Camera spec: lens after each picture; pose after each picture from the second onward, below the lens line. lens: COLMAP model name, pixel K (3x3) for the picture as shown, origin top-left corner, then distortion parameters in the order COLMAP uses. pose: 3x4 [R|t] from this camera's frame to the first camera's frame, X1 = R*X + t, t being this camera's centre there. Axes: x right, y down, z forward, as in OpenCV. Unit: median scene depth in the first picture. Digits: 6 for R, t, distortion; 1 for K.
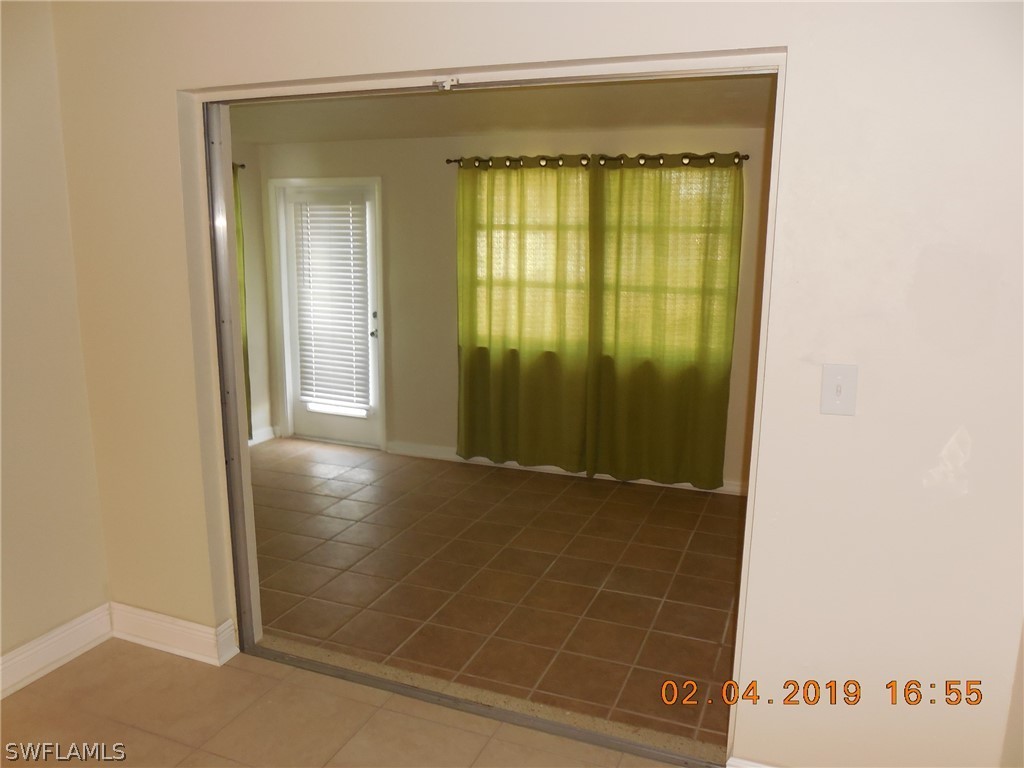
lens RADIAL K [[783.5, 0, 512.0], [0, 783.5, 380.4], [0, 0, 1]] dist [-0.064318, 0.039193]
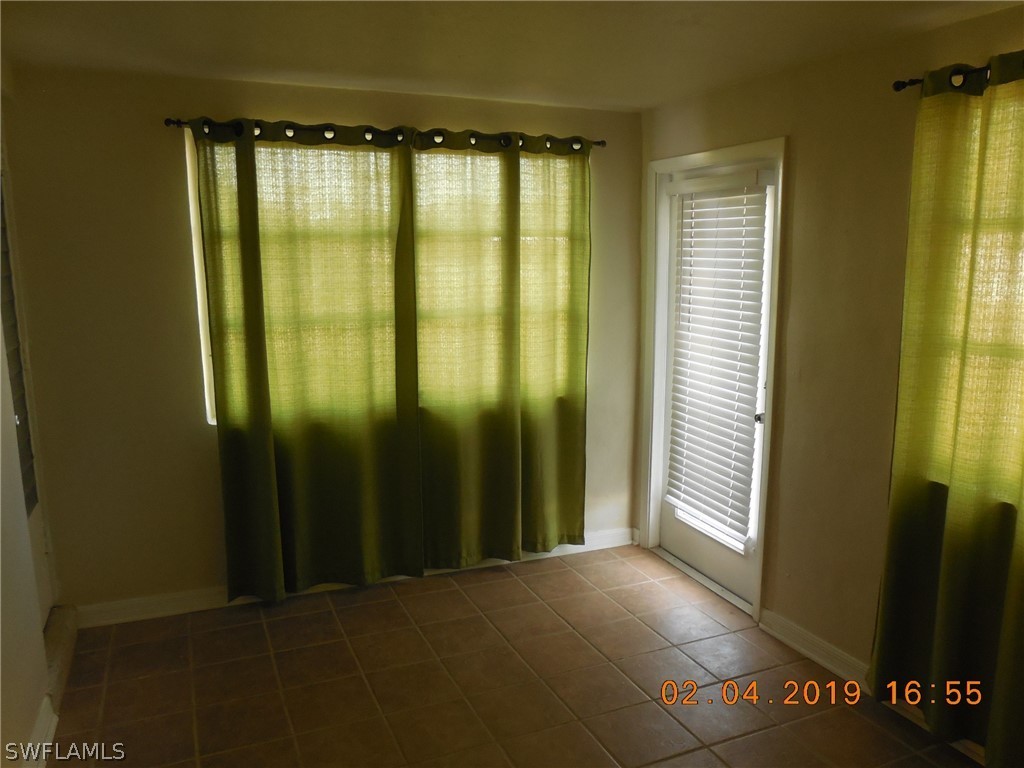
lens RADIAL K [[783.5, 0, 513.1], [0, 783.5, 391.3], [0, 0, 1]] dist [-0.064318, 0.039193]
pose [[0.690266, 0.122112, -0.713177, 0.100701], [-0.141078, 0.989453, 0.032871, -0.071879], [0.709668, 0.077924, 0.700213, 0.467748]]
